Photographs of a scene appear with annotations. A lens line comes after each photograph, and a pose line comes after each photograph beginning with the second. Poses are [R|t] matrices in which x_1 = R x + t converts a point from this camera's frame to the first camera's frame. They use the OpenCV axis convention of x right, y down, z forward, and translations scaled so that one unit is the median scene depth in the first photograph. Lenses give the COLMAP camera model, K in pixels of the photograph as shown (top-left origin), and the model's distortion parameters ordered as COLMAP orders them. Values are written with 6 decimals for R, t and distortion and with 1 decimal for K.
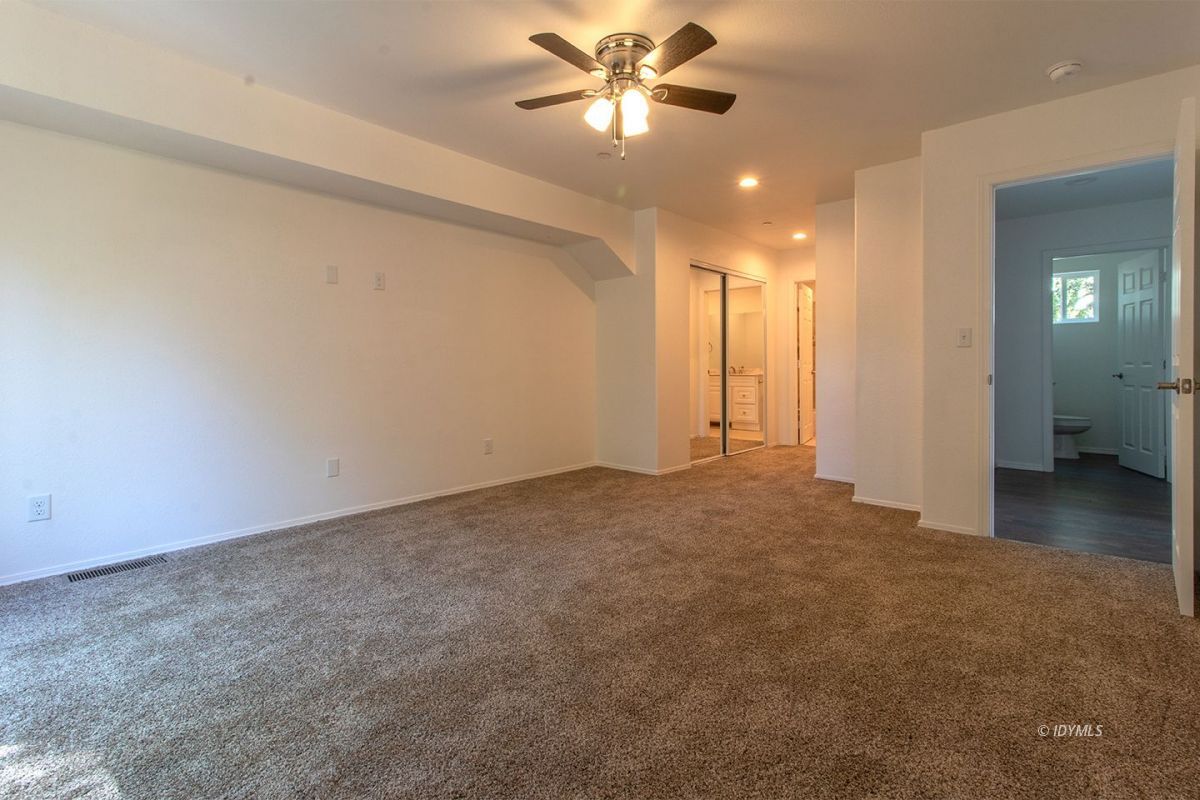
lens RADIAL K [[554.9, 0, 603.6], [0, 554.9, 395.6], [0, 0, 1]] dist [0.009445, -0.000540]
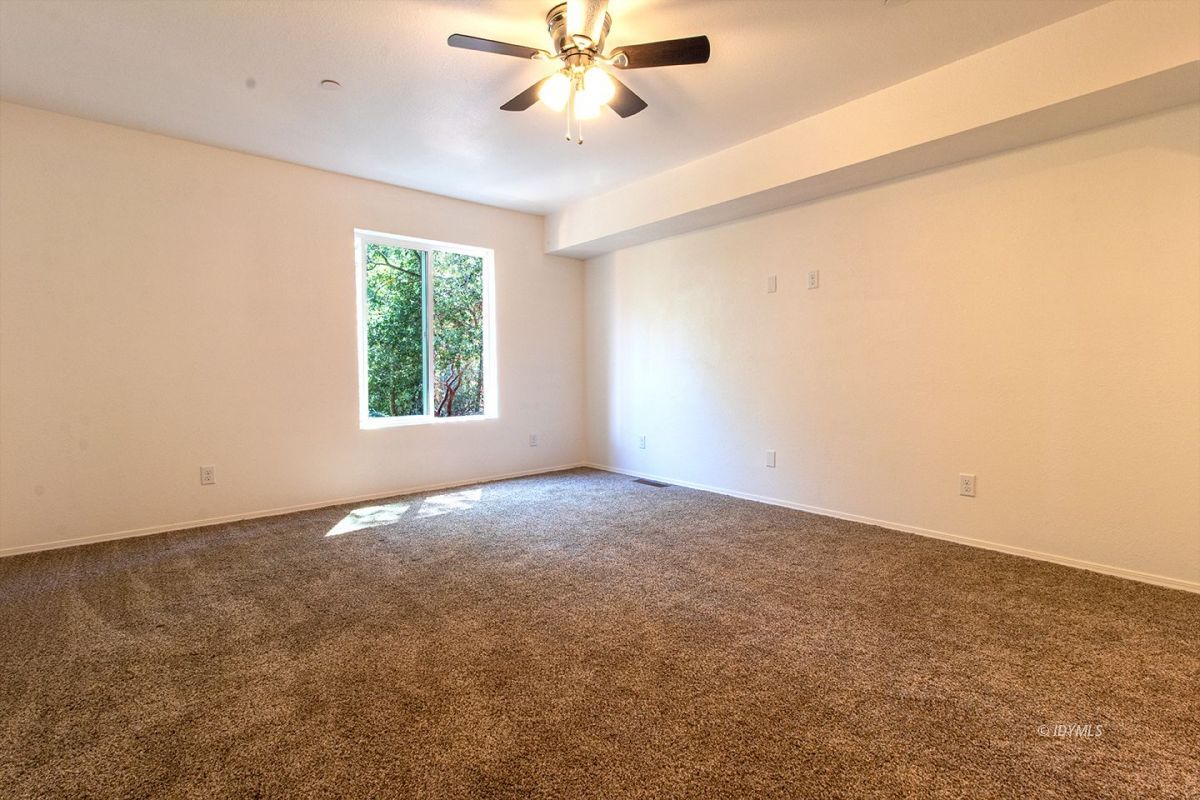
lens RADIAL K [[554.9, 0, 603.6], [0, 554.9, 395.6], [0, 0, 1]] dist [0.009445, -0.000540]
pose [[-0.144261, 0.055310, -0.987993, 0.672759], [-0.036617, 0.997454, 0.061186, -0.053786], [0.988862, 0.045004, -0.141869, 0.850411]]
